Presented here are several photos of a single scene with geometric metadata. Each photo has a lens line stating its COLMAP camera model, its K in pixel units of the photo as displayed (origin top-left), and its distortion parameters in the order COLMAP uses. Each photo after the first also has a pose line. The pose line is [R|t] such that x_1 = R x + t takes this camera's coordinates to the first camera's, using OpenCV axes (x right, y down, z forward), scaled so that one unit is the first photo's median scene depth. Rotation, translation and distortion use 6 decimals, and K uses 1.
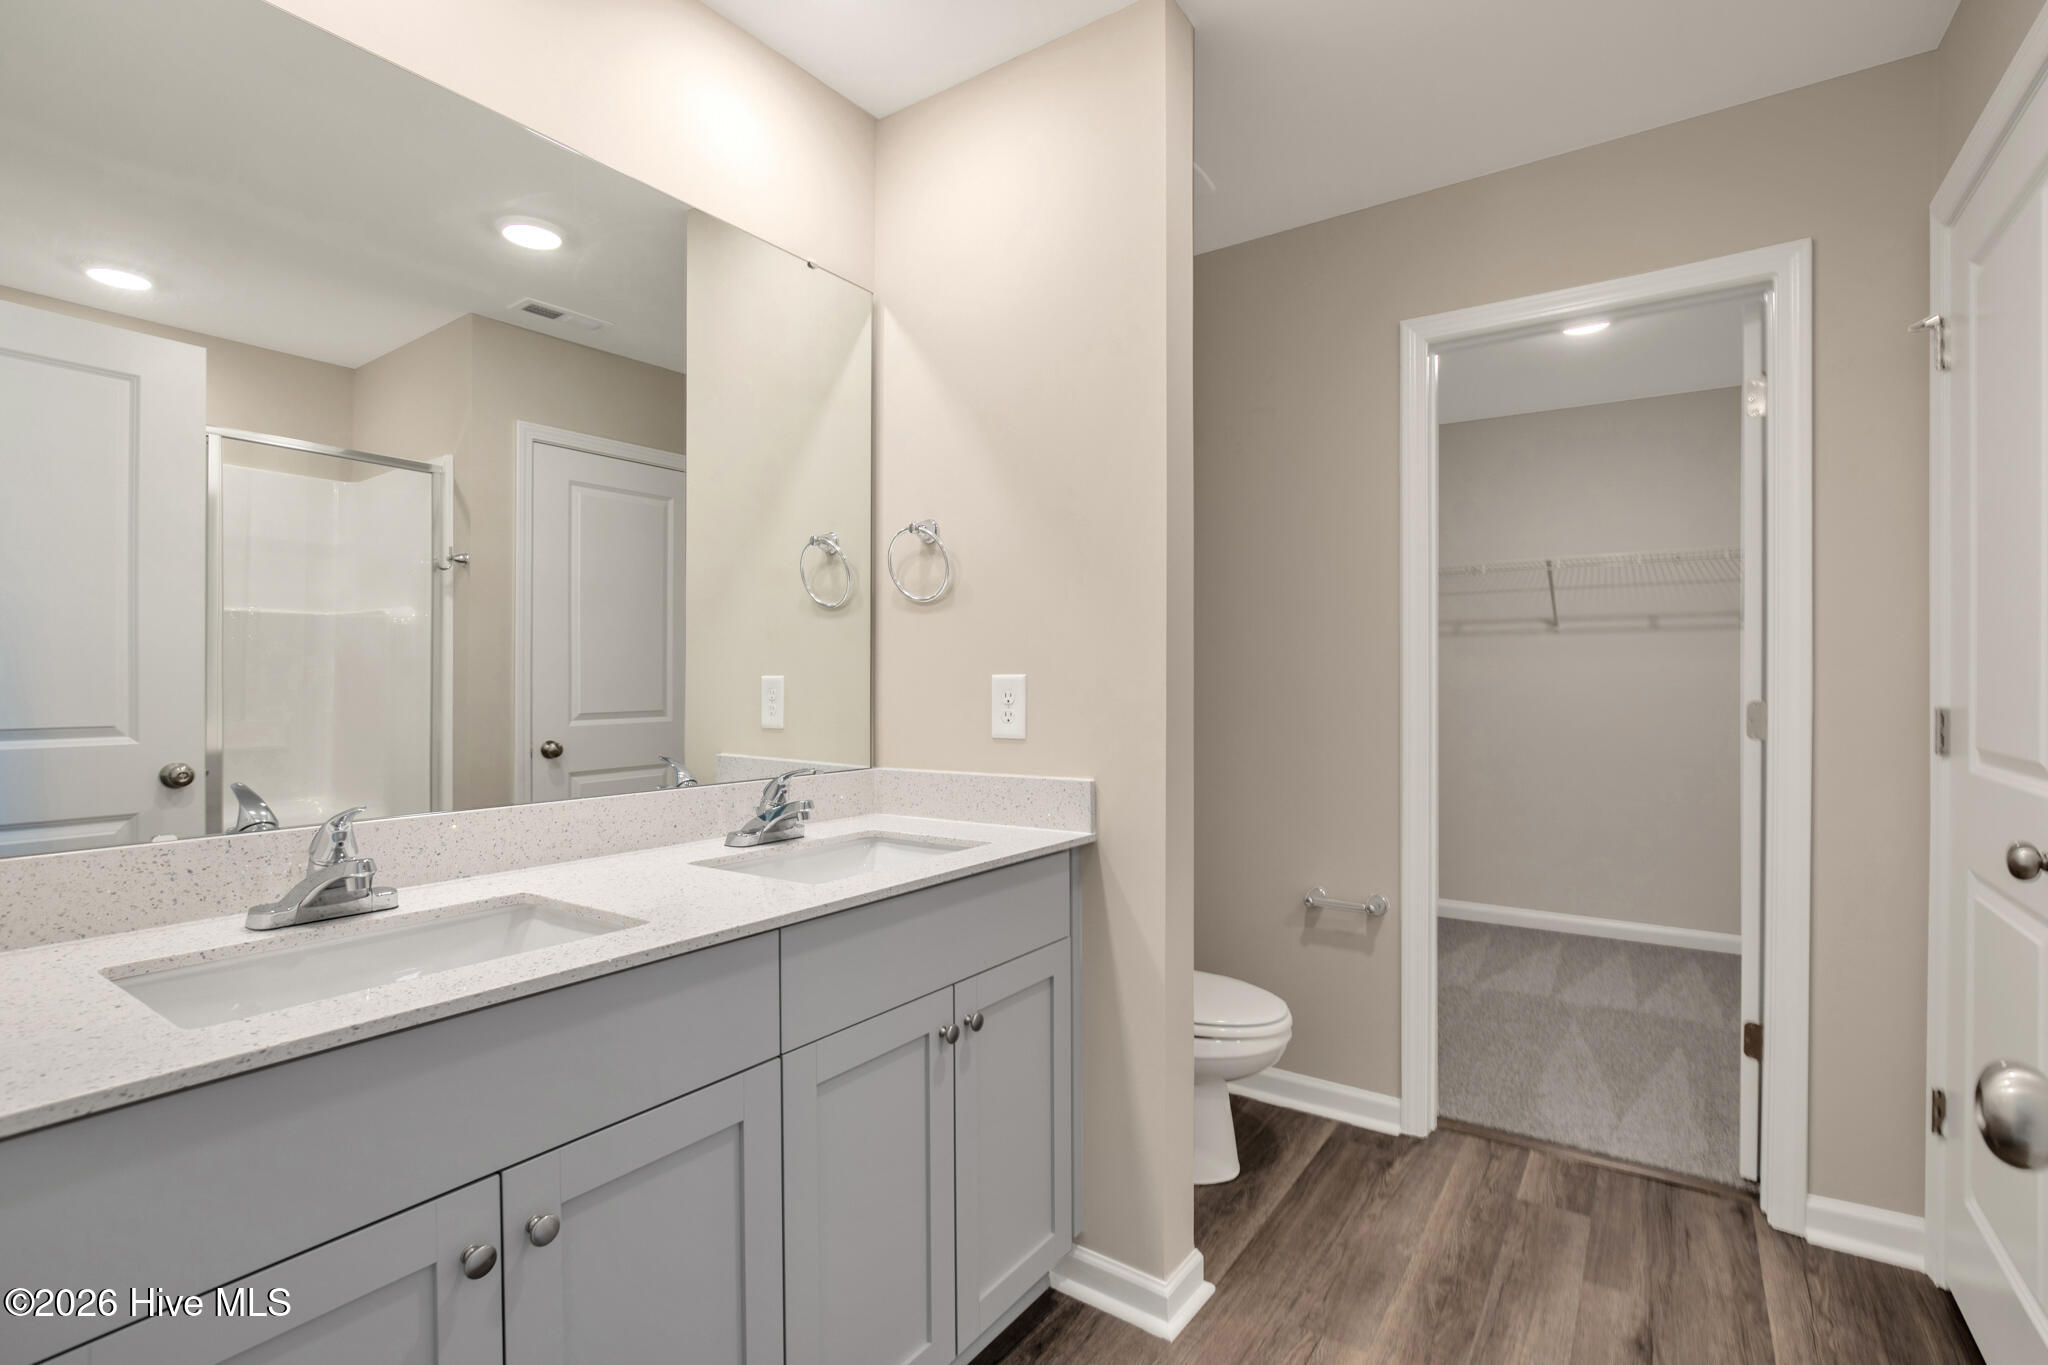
lens RADIAL K [[939.1, 0, 1055.0], [0, 939.1, 685.5], [0, 0, 1]] dist [0.000361, 0.000205]
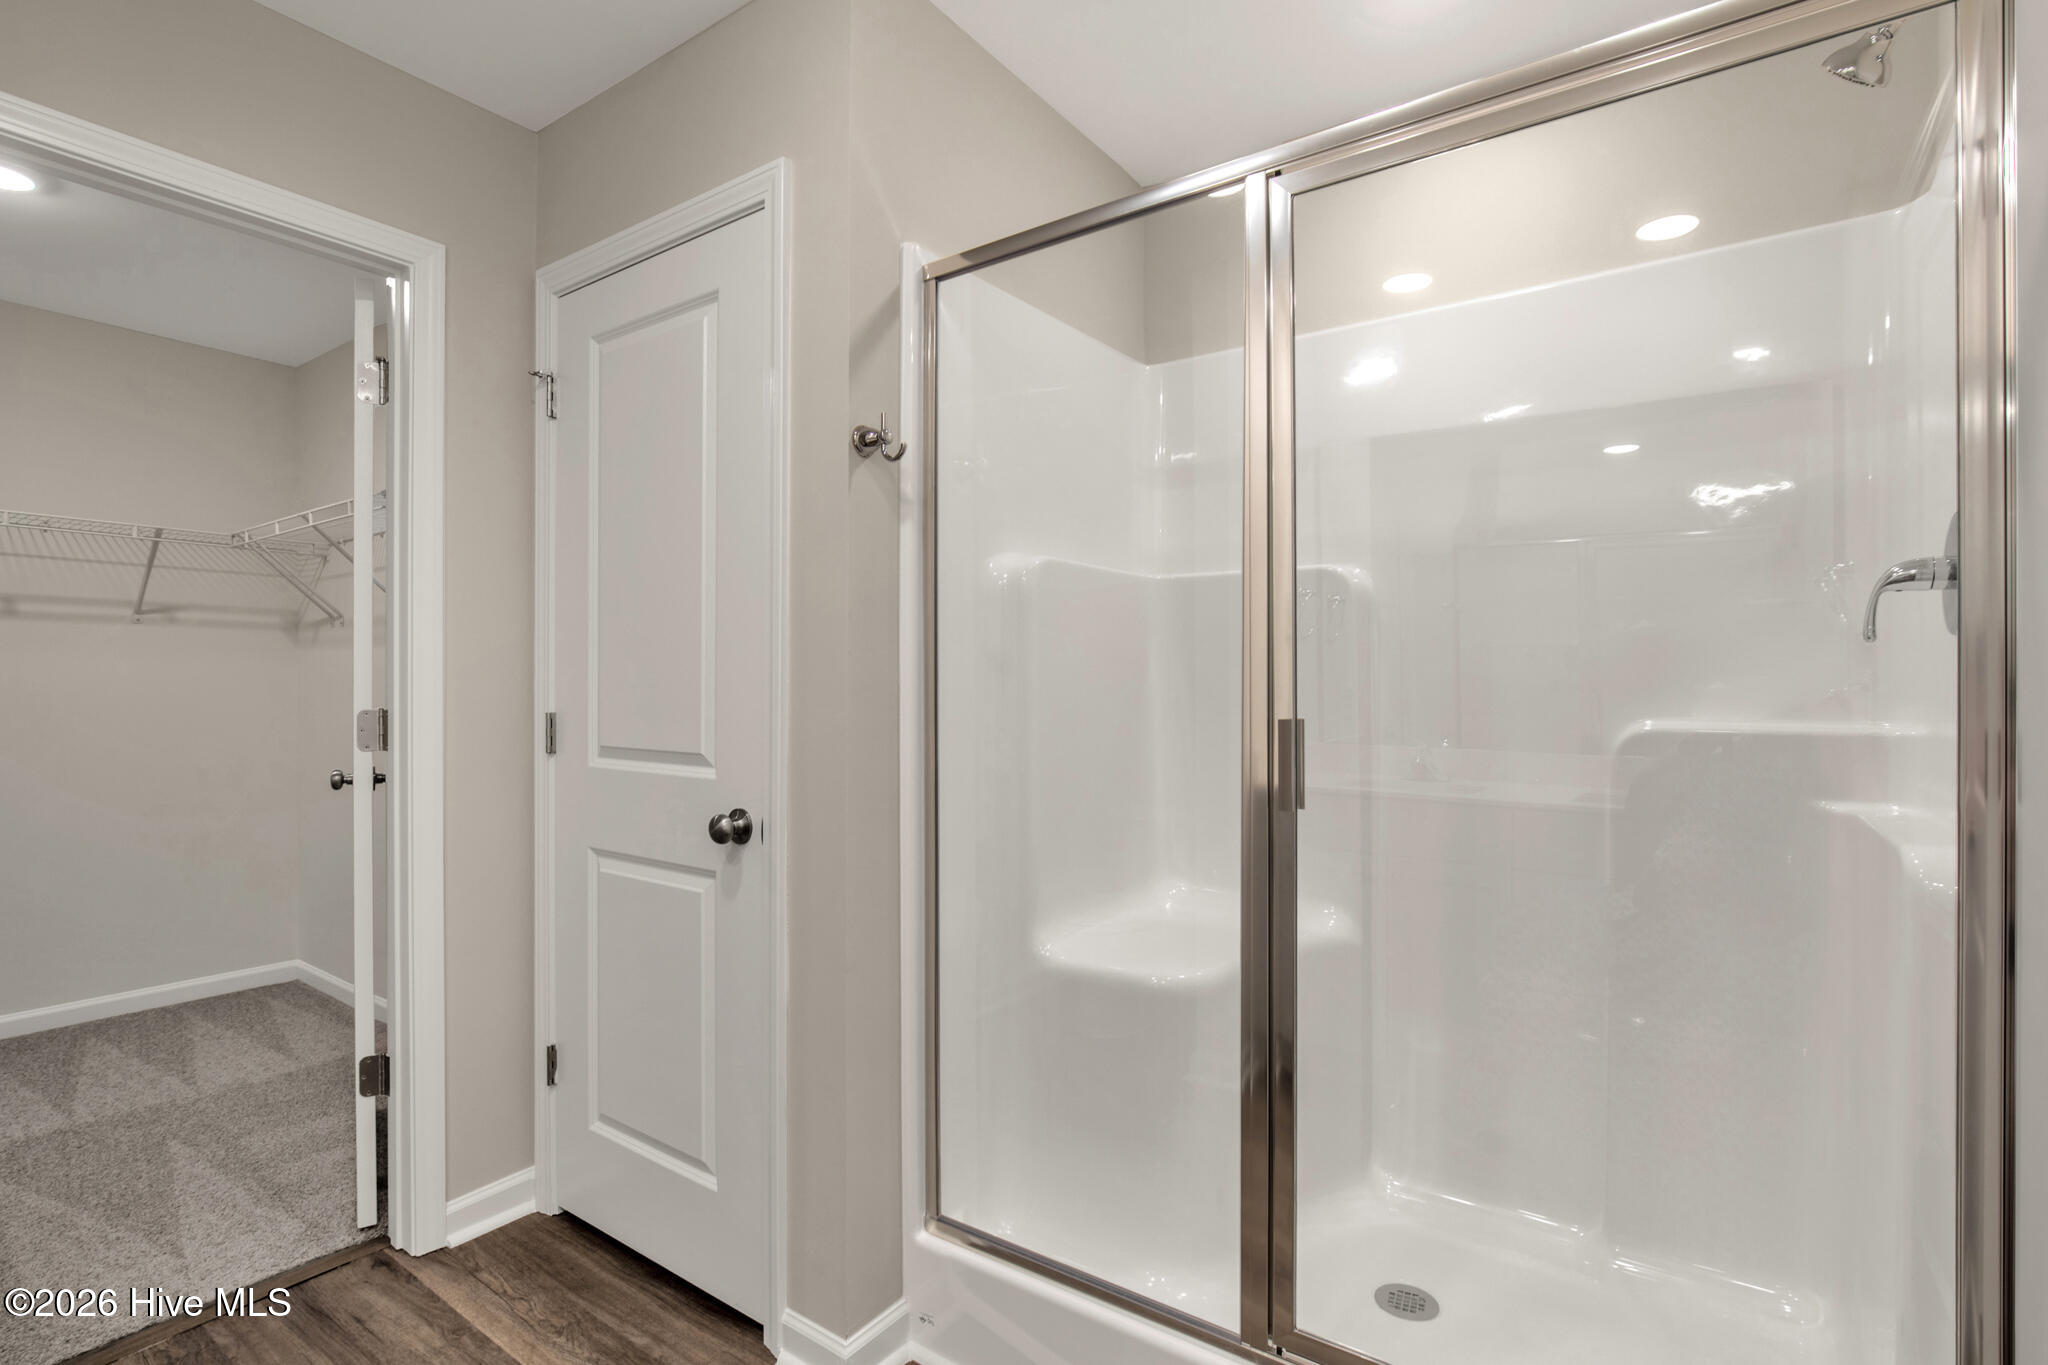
lens RADIAL K [[977.8, 0, 1024.5], [0, 977.8, 688.1], [0, 0, 1]] dist [-0.000584, 0.000514]
pose [[0.049252, -0.002620, 0.998783, -0.199005], [0.000262, 0.999997, 0.002610, -0.008143], [-0.998786, 0.000133, 0.049252, 0.322336]]
